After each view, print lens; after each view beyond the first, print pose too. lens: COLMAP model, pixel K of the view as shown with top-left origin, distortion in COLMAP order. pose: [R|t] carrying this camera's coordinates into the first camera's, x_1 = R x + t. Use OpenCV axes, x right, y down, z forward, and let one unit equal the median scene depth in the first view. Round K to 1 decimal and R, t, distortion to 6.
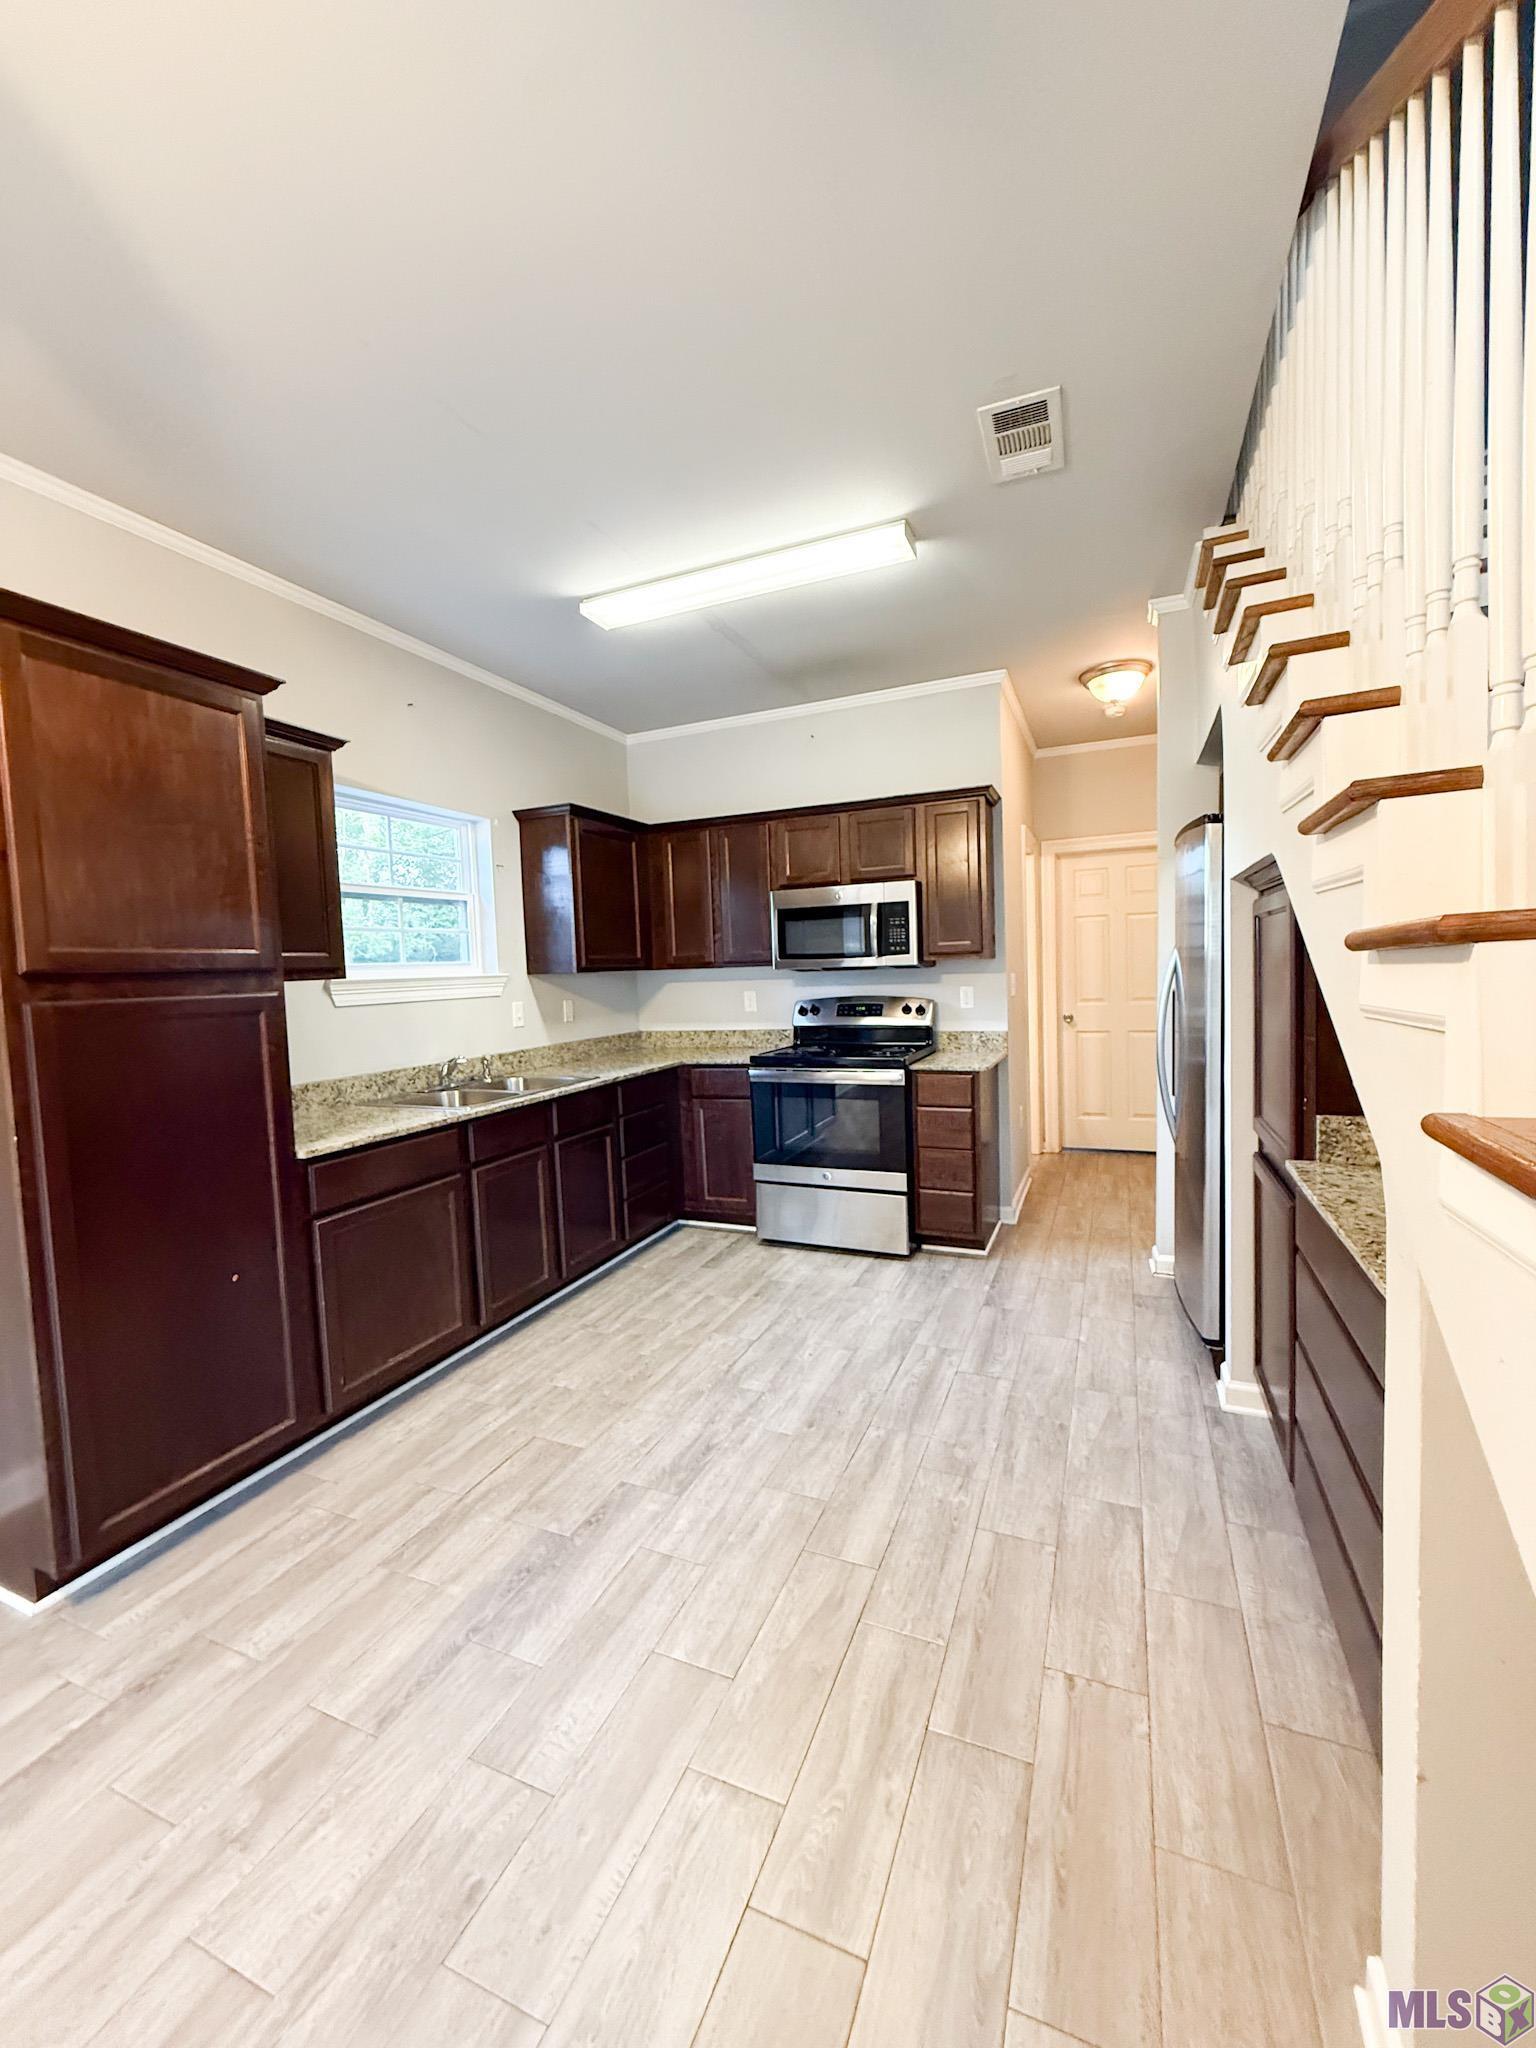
lens RADIAL K [[814.3, 0, 769.5], [0, 814.3, 1015.4], [0, 0, 1]] dist [-0.000831, -0.000389]
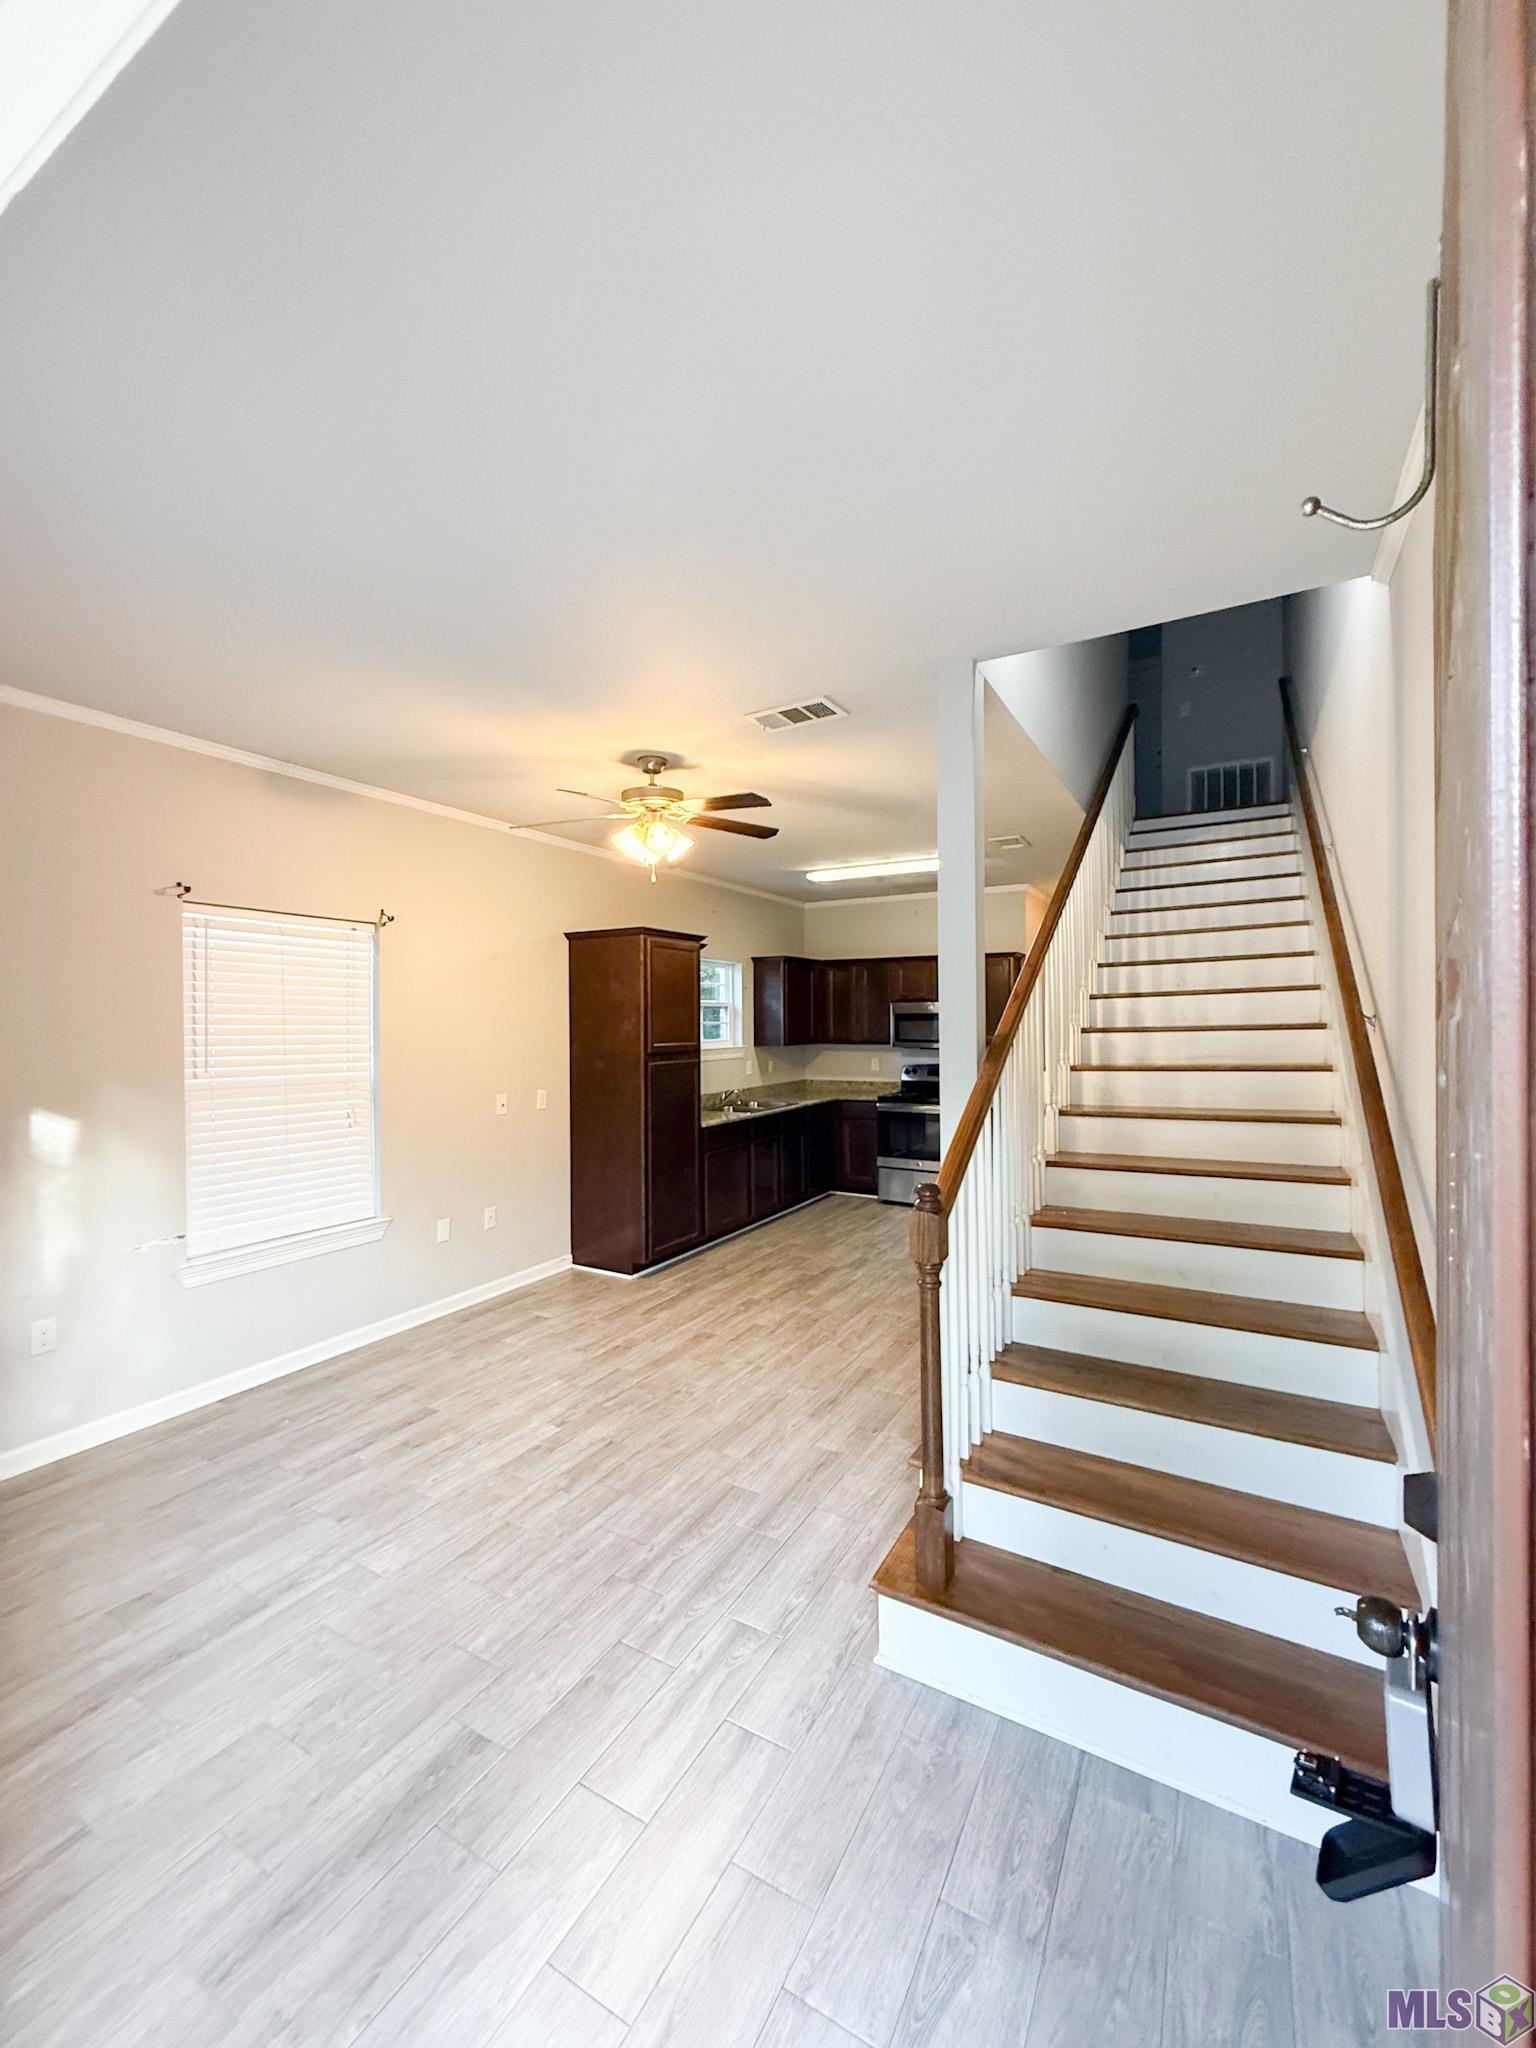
lens RADIAL K [[814.3, 0, 769.5], [0, 814.3, 1015.4], [0, 0, 1]] dist [-0.000831, -0.000389]
pose [[0.993060, 0.028173, -0.114181, -0.073143], [-0.035298, 0.997522, -0.060863, -0.011713], [0.112183, 0.064471, 0.991594, -0.995244]]
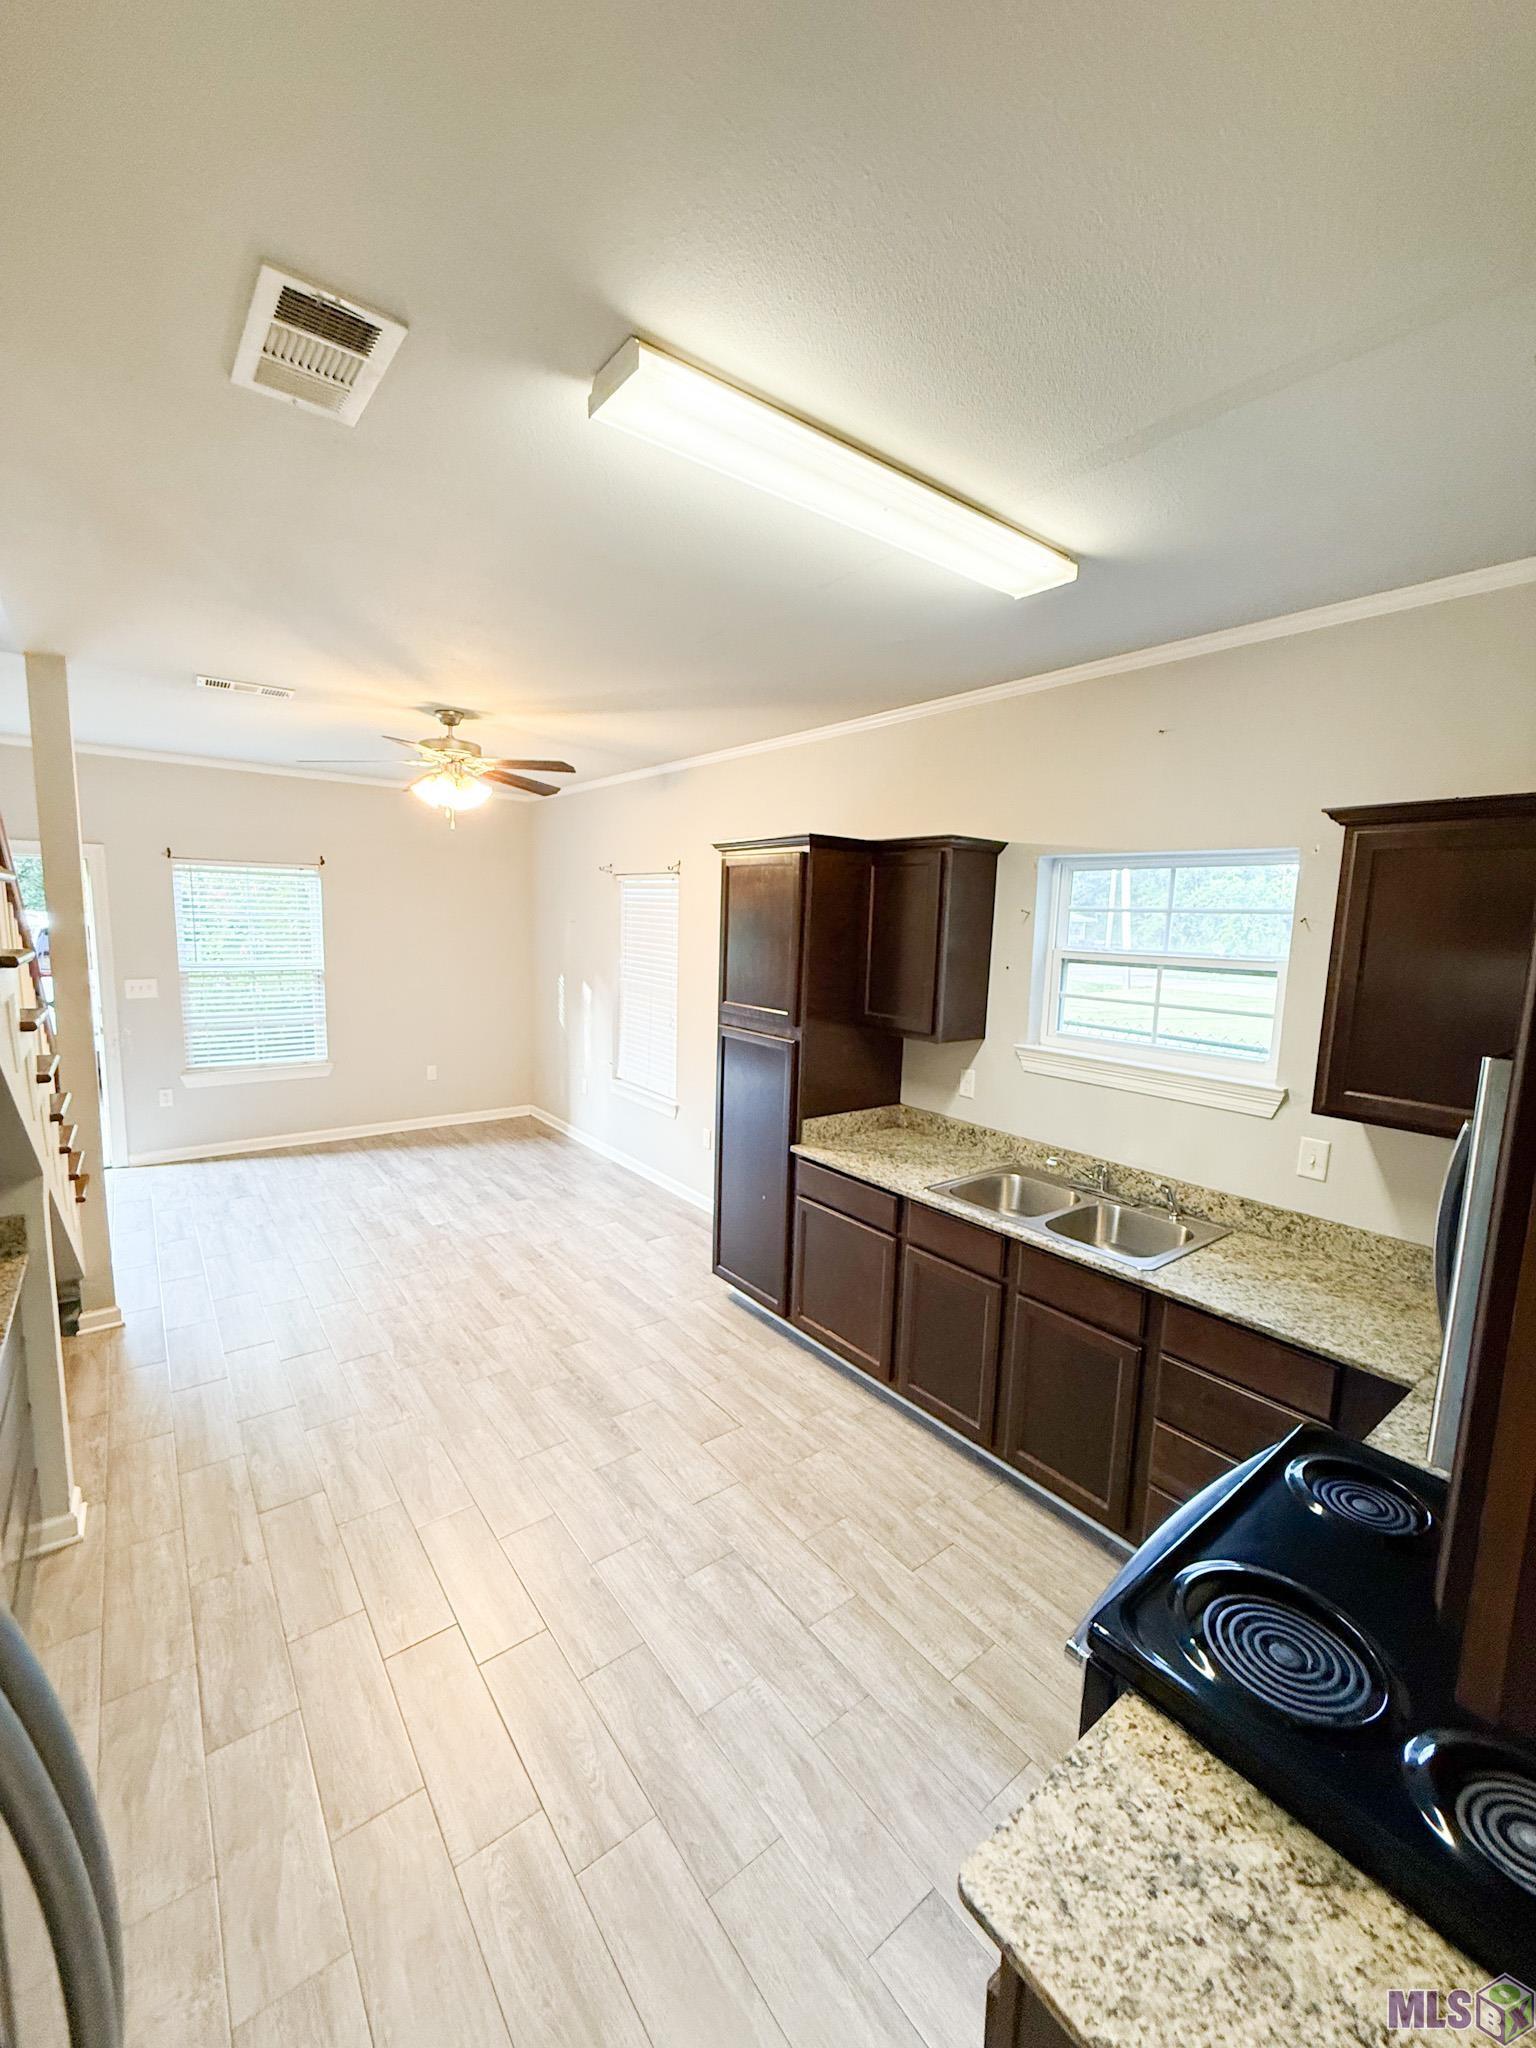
lens RADIAL K [[814.3, 0, 769.5], [0, 814.3, 1015.4], [0, 0, 1]] dist [-0.000831, -0.000389]
pose [[-0.480091, 0.127641, -0.867882, 0.509720], [-0.064819, 0.981491, 0.180206, -0.238543], [0.874820, 0.142771, -0.462932, 1.130281]]
